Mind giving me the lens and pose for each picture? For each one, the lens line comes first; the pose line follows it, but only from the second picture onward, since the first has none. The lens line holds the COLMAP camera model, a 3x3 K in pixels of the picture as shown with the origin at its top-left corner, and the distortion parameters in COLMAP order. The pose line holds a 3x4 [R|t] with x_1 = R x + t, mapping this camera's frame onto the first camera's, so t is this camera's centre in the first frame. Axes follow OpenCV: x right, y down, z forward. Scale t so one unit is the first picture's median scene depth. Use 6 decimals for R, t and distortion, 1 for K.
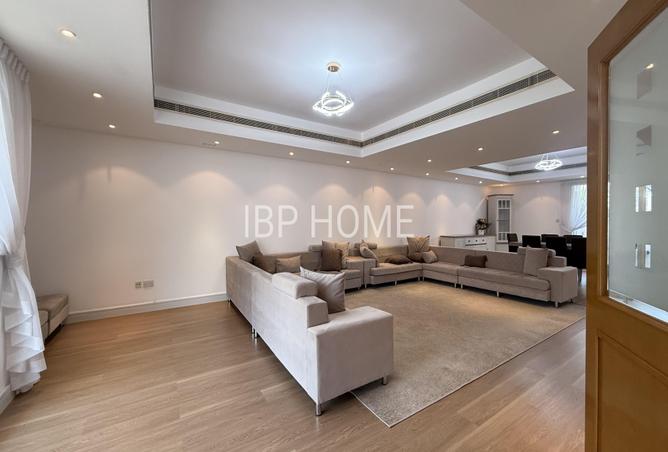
lens RADIAL K [[267.3, 0, 331.7], [0, 267.3, 225.4], [0, 0, 1]] dist [-0.002972, 0.000292]
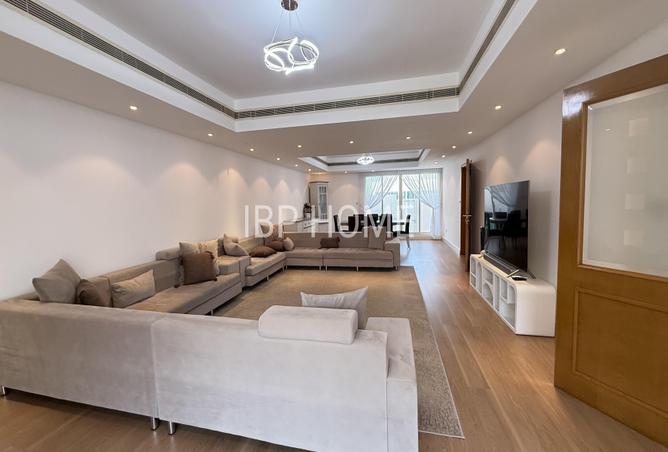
lens RADIAL K [[267.3, 0, 332.7], [0, 267.3, 221.7], [0, 0, 1]] dist [-0.002972, 0.000292]
pose [[0.716218, -0.074131, 0.693928, -0.227813], [0.037848, 0.997005, 0.067444, -0.029578], [-0.696850, -0.022041, 0.716879, 0.208034]]
